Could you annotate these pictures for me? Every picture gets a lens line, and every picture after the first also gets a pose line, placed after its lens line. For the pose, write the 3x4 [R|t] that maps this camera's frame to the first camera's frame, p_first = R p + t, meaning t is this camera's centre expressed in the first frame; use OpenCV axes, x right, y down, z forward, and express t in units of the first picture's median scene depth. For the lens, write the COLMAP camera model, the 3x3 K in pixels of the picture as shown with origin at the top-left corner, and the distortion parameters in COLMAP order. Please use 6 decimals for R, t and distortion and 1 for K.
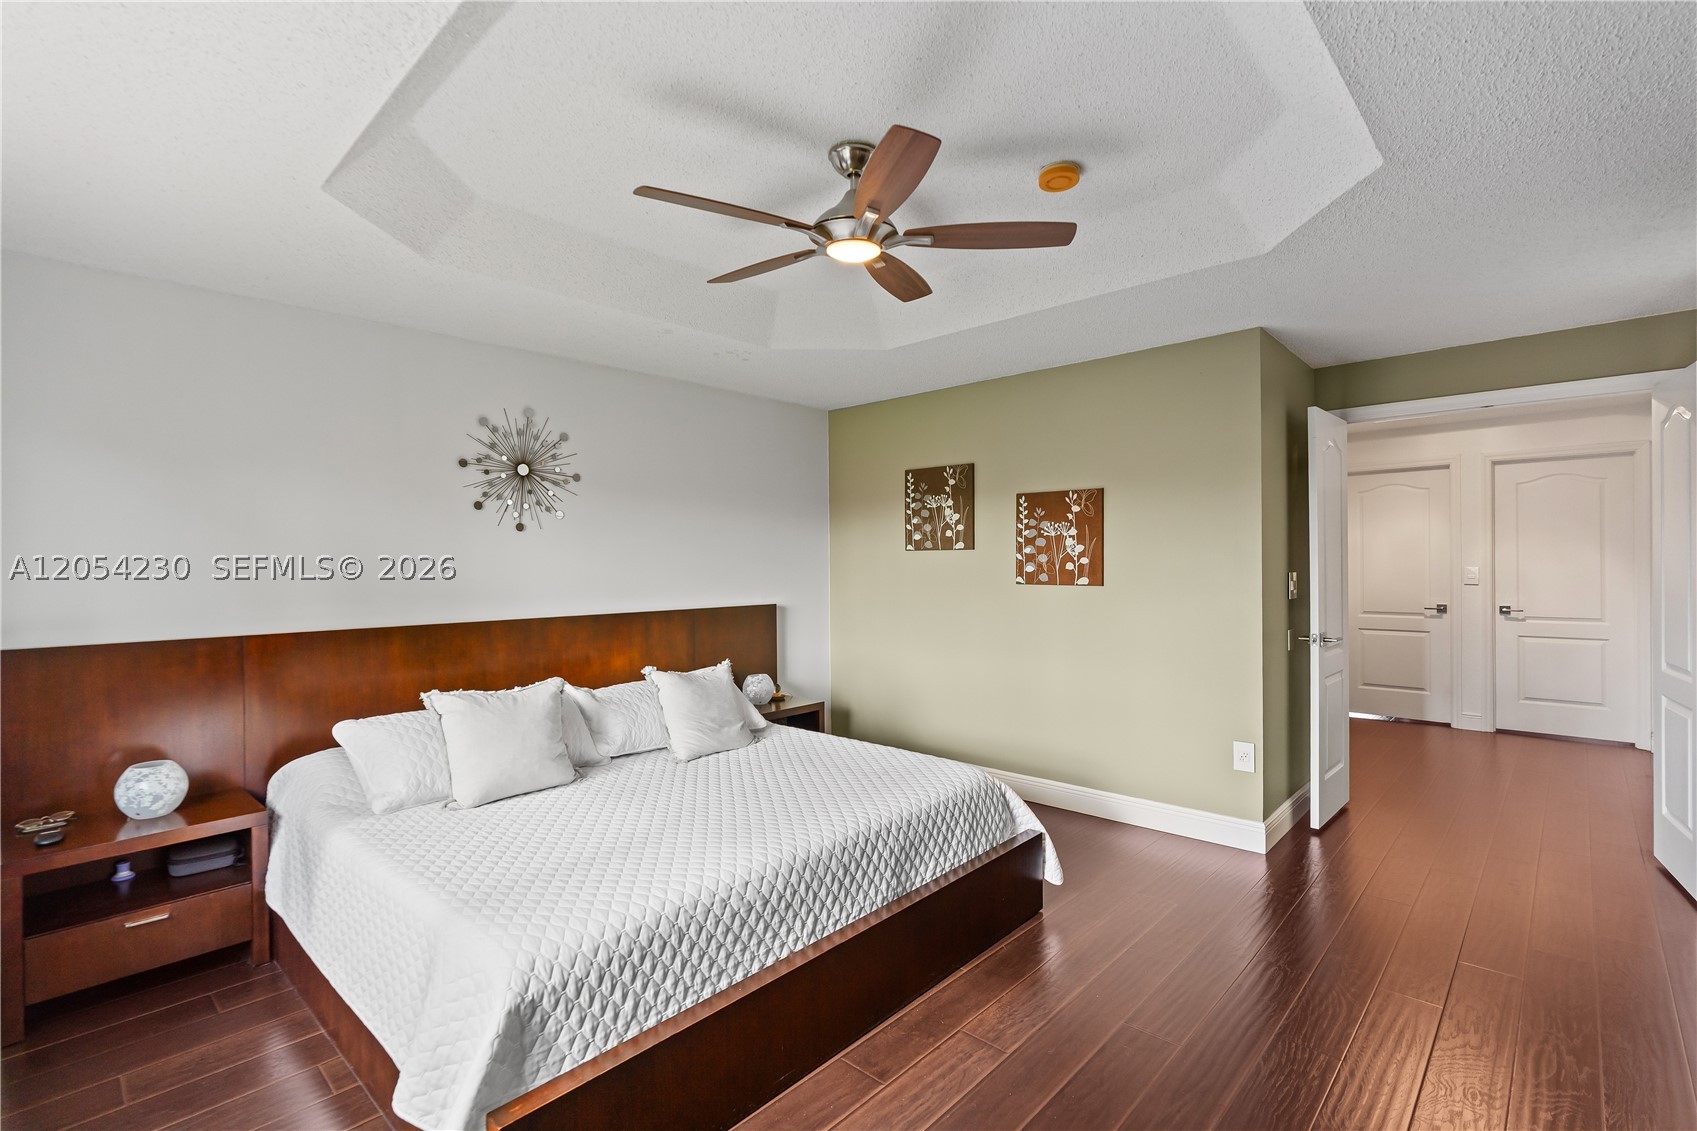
lens RADIAL K [[766.0, 0, 849.3], [0, 766.0, 561.0], [0, 0, 1]] dist [-0.009427, 0.006675]
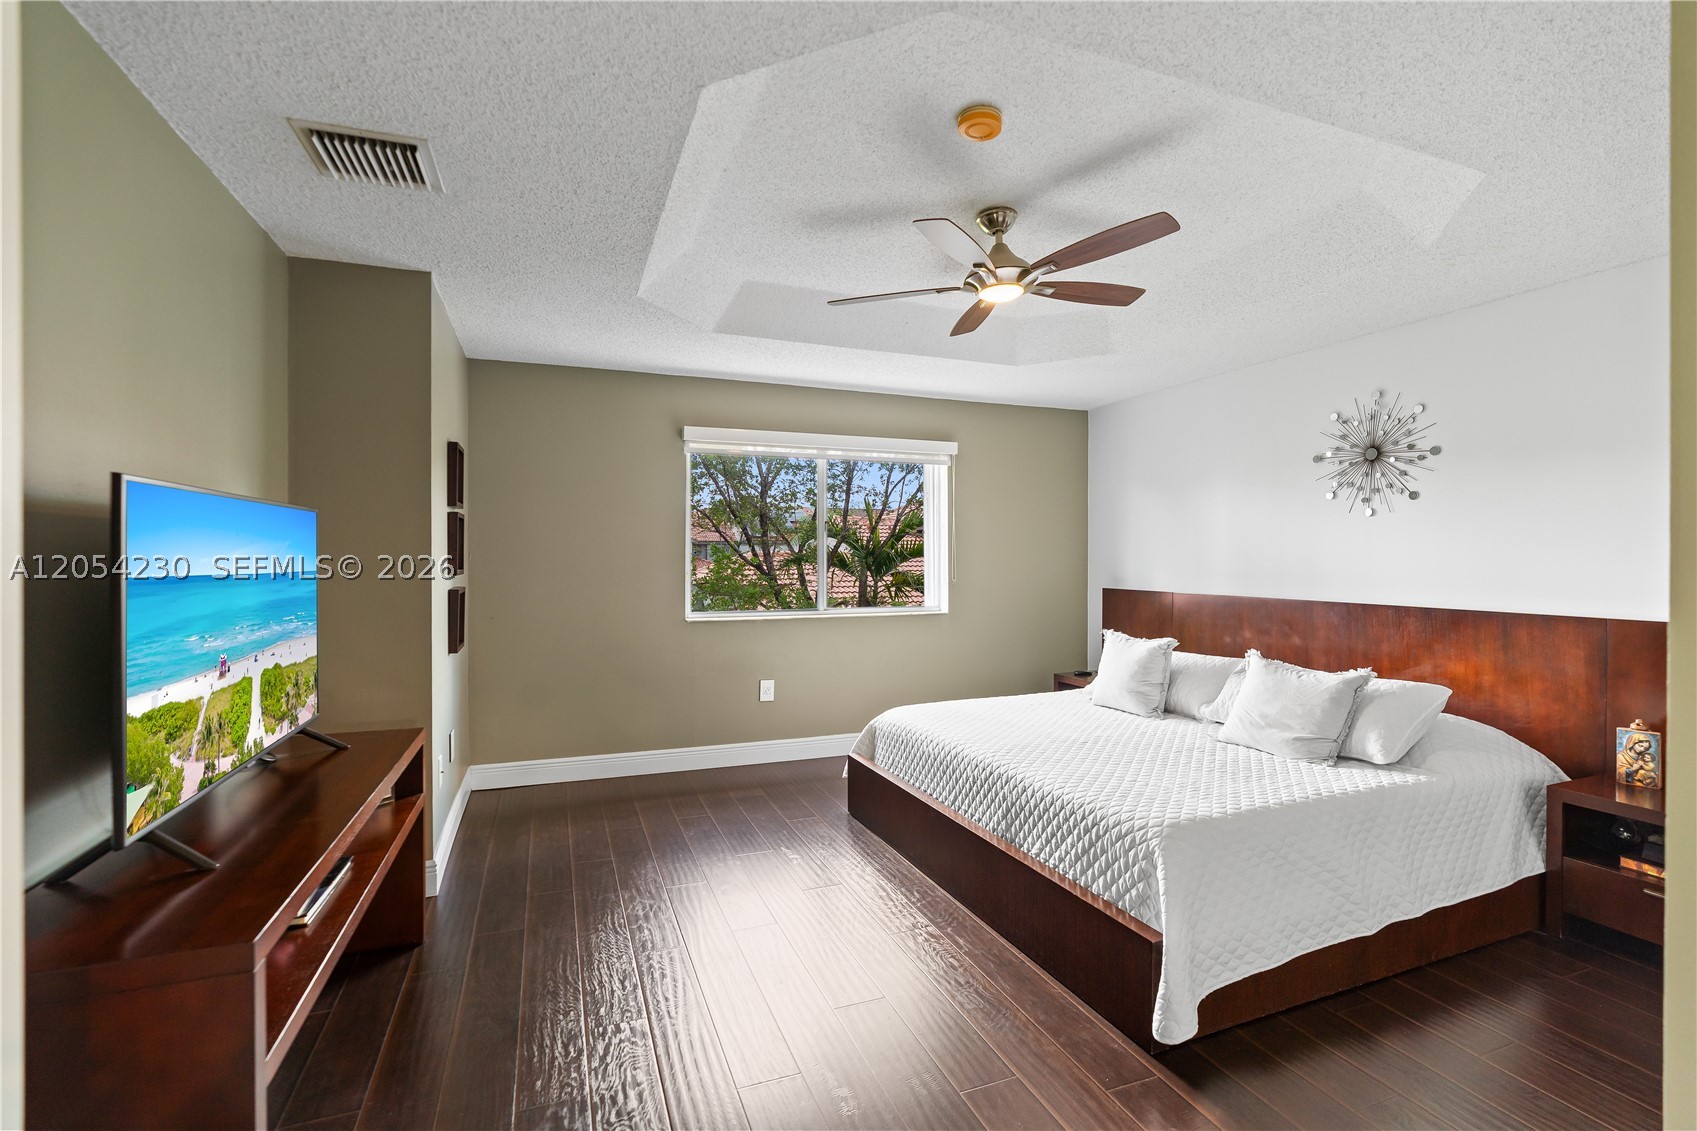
lens RADIAL K [[766.0, 0, 849.3], [0, 766.0, 561.0], [0, 0, 1]] dist [-0.009427, 0.006675]
pose [[-0.423046, 0.015070, -0.905983, 0.789616], [0.007787, 0.999885, 0.012996, 0.001148], [0.906075, -0.001557, -0.423114, 0.836923]]
